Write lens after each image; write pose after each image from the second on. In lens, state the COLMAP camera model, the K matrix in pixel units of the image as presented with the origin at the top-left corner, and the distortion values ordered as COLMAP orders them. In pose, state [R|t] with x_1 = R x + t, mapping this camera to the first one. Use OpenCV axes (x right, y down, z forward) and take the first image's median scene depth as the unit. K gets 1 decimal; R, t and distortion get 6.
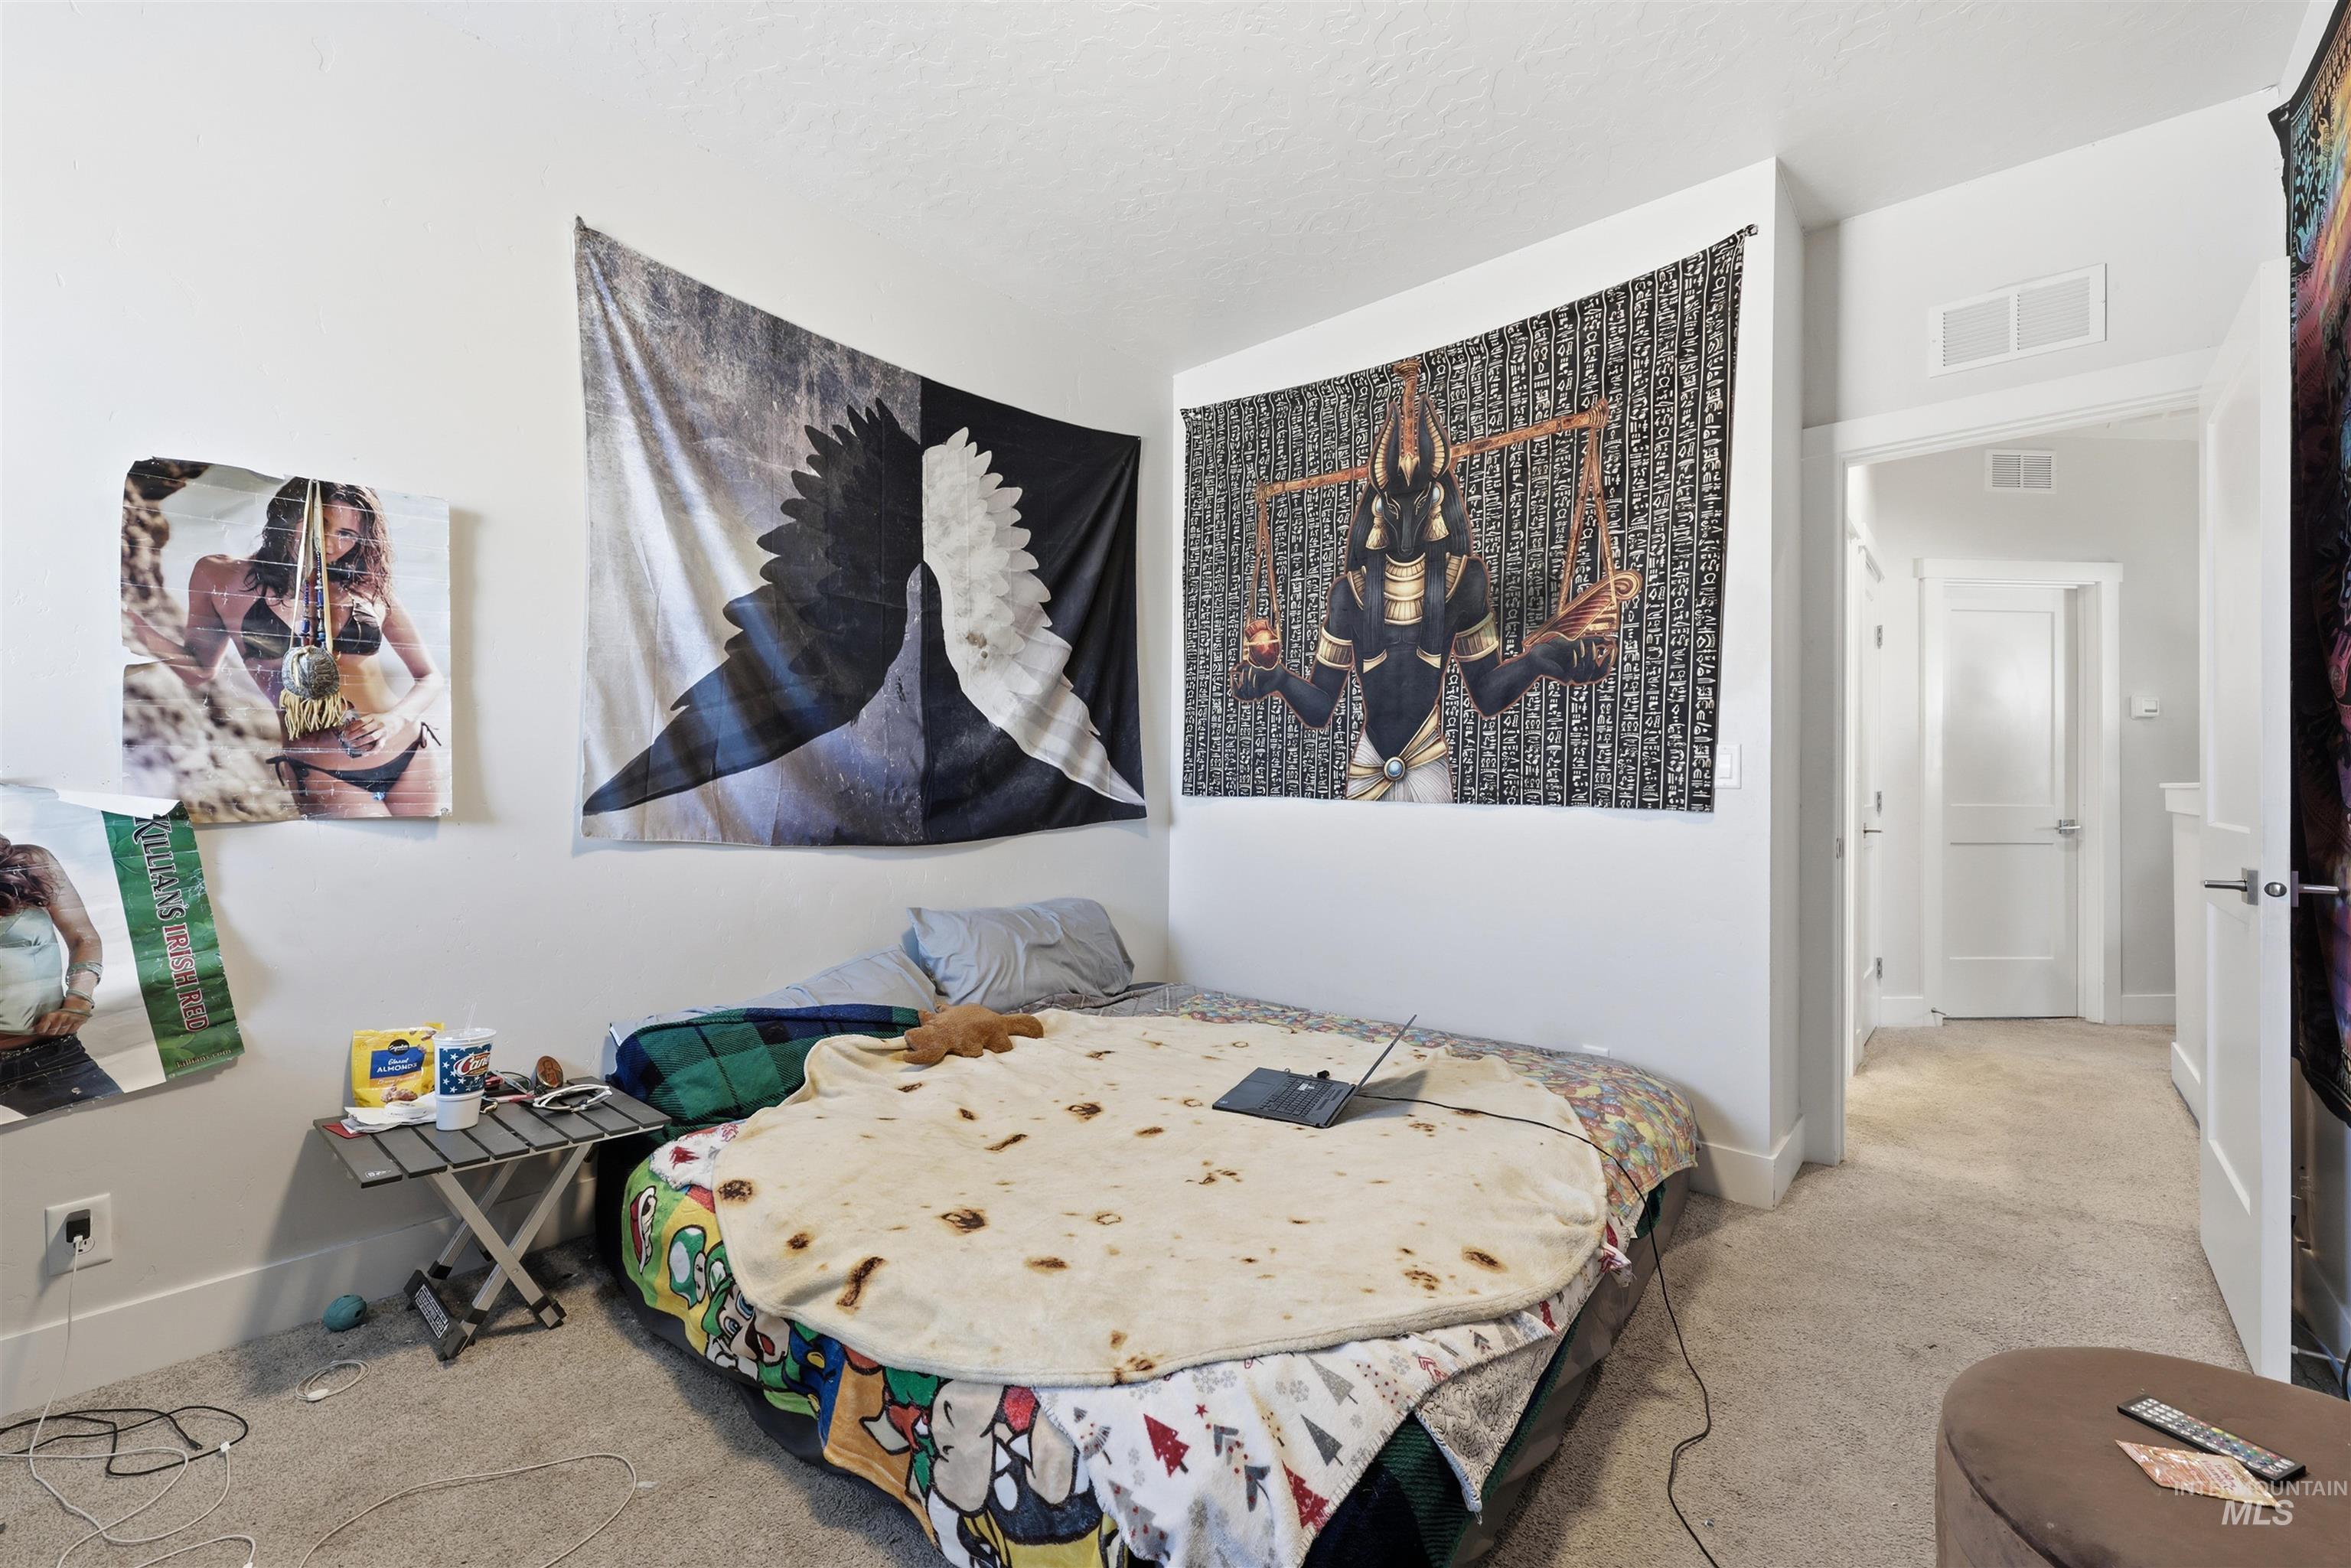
lens RADIAL K [[945.1, 0, 1176.7], [0, 945.1, 779.3], [0, 0, 1]] dist [-0.003288, -0.000402]
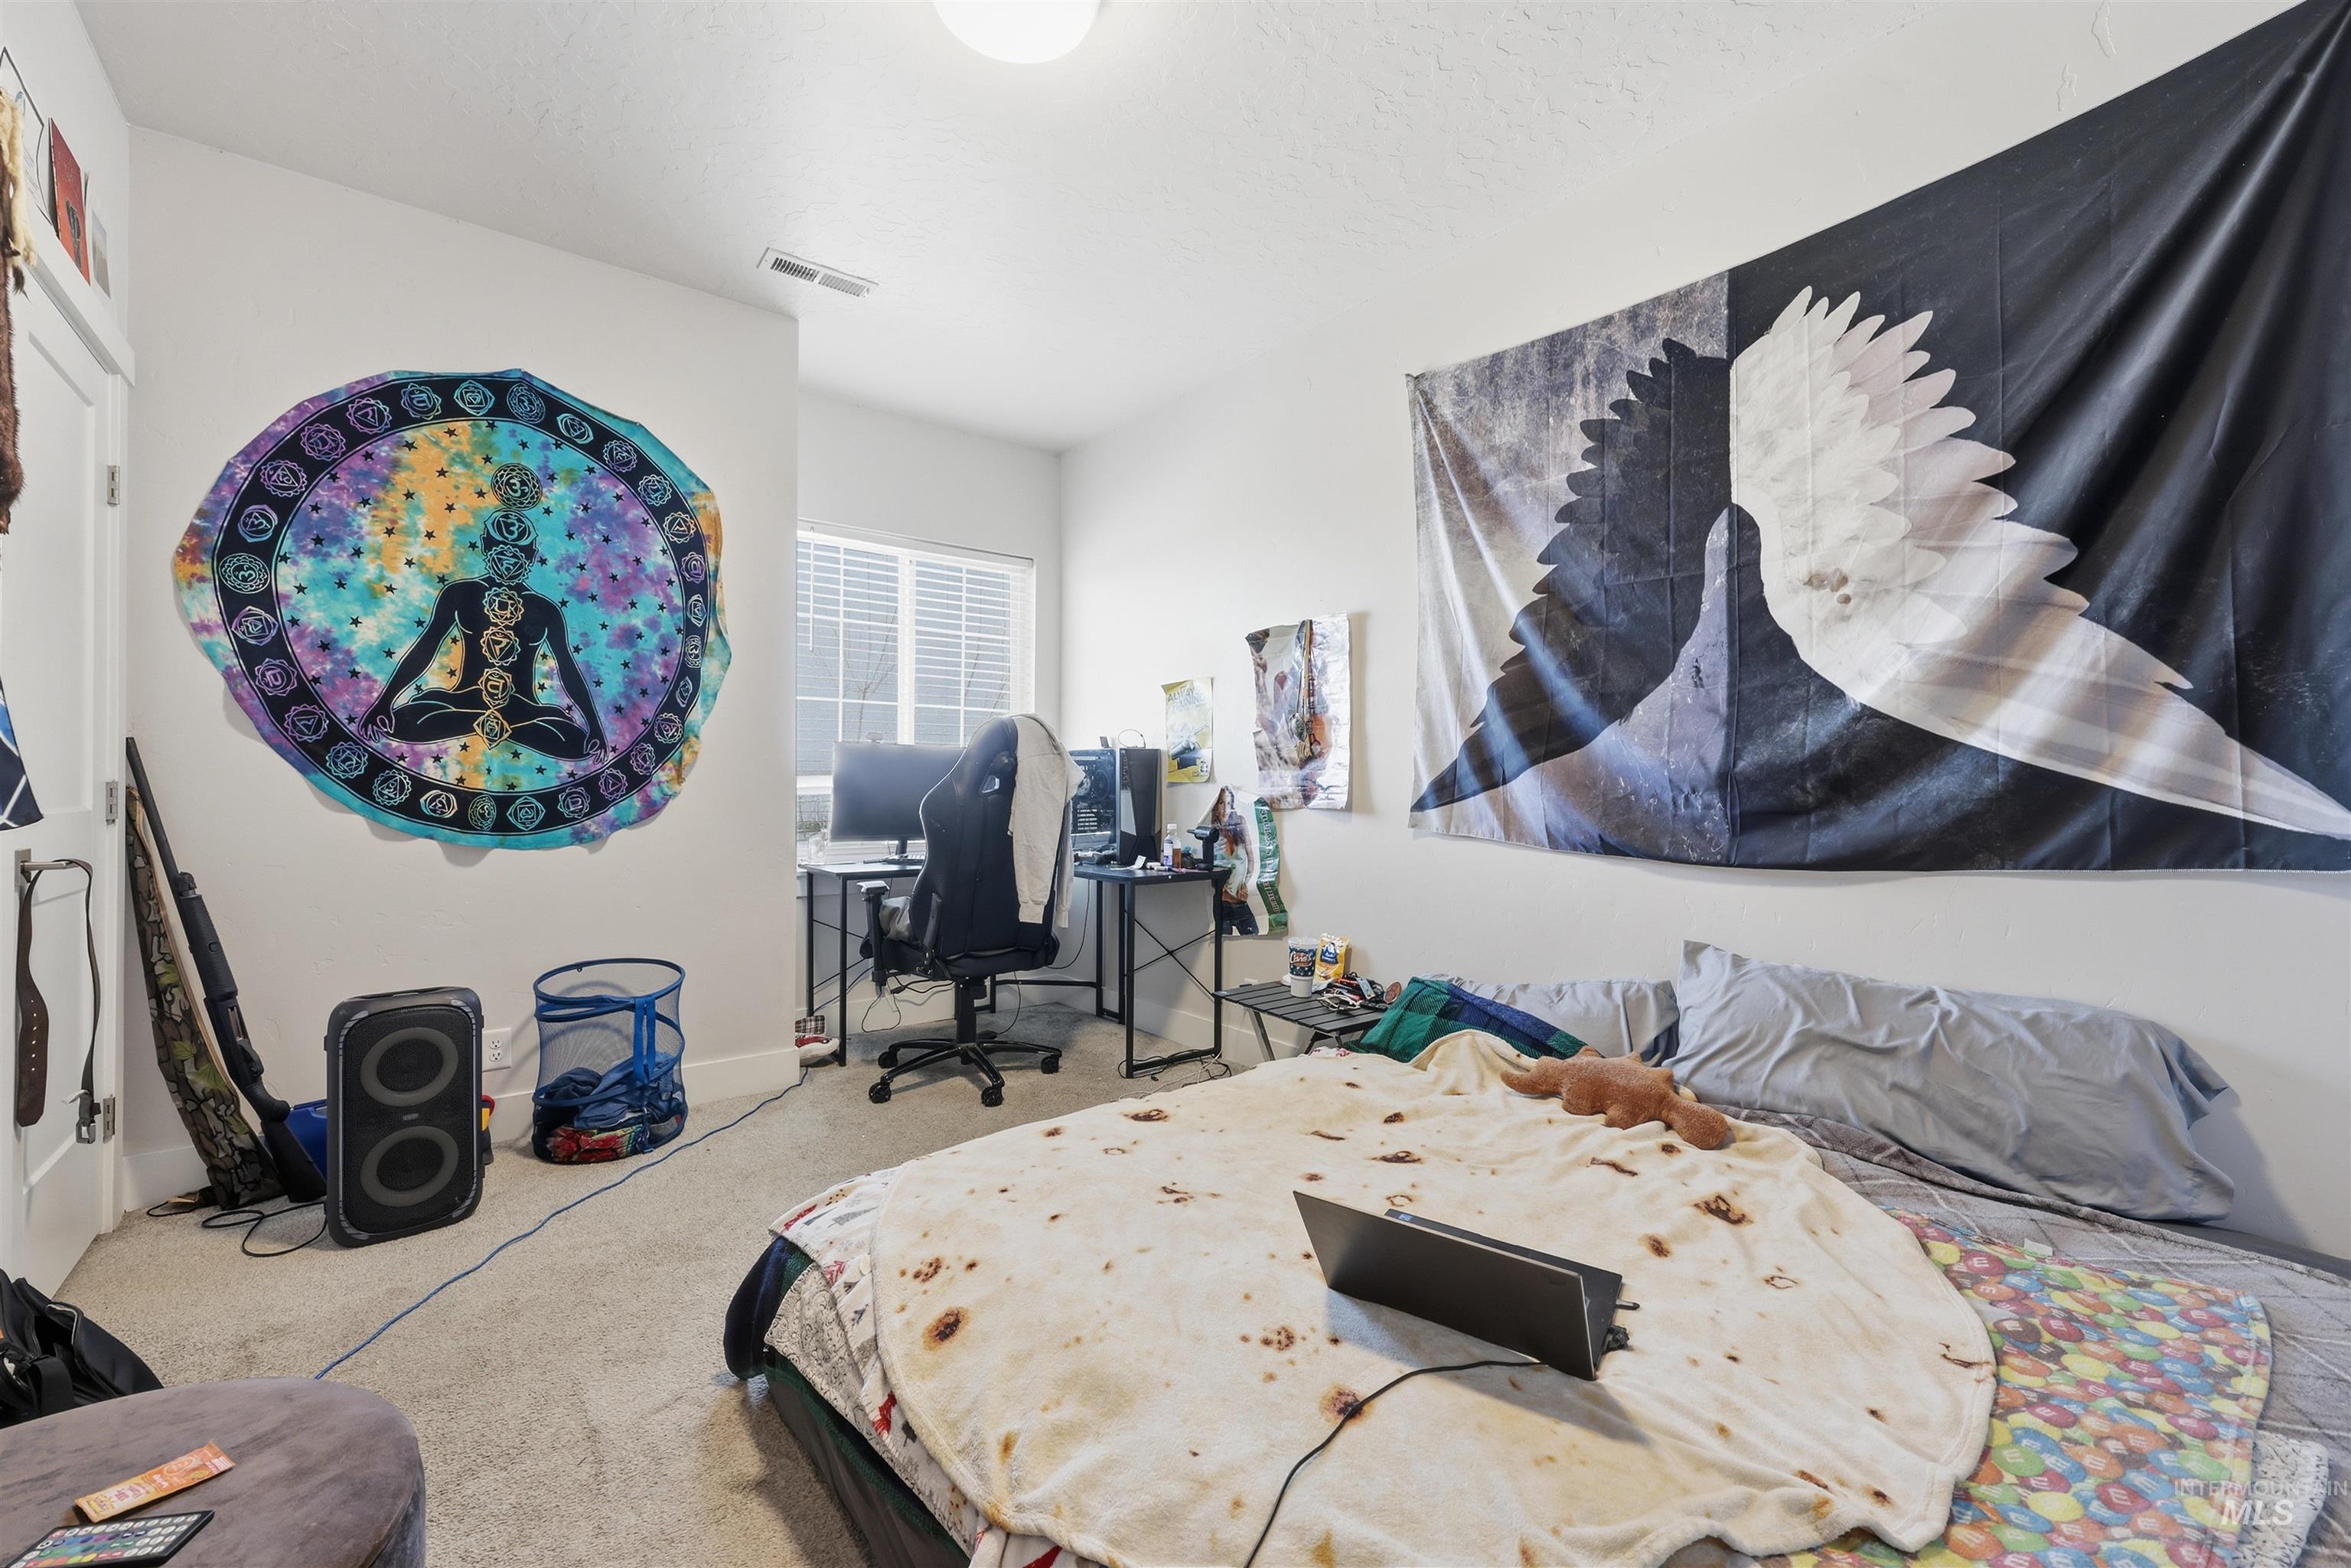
lens RADIAL K [[945.1, 0, 1176.7], [0, 945.1, 785.2], [0, 0, 1]] dist [-0.003288, -0.000402]
pose [[-0.174781, -0.008767, -0.984568, 0.622175], [-0.001356, 0.999962, -0.008663, 0.009837], [0.984606, -0.000179, -0.174786, 0.737316]]
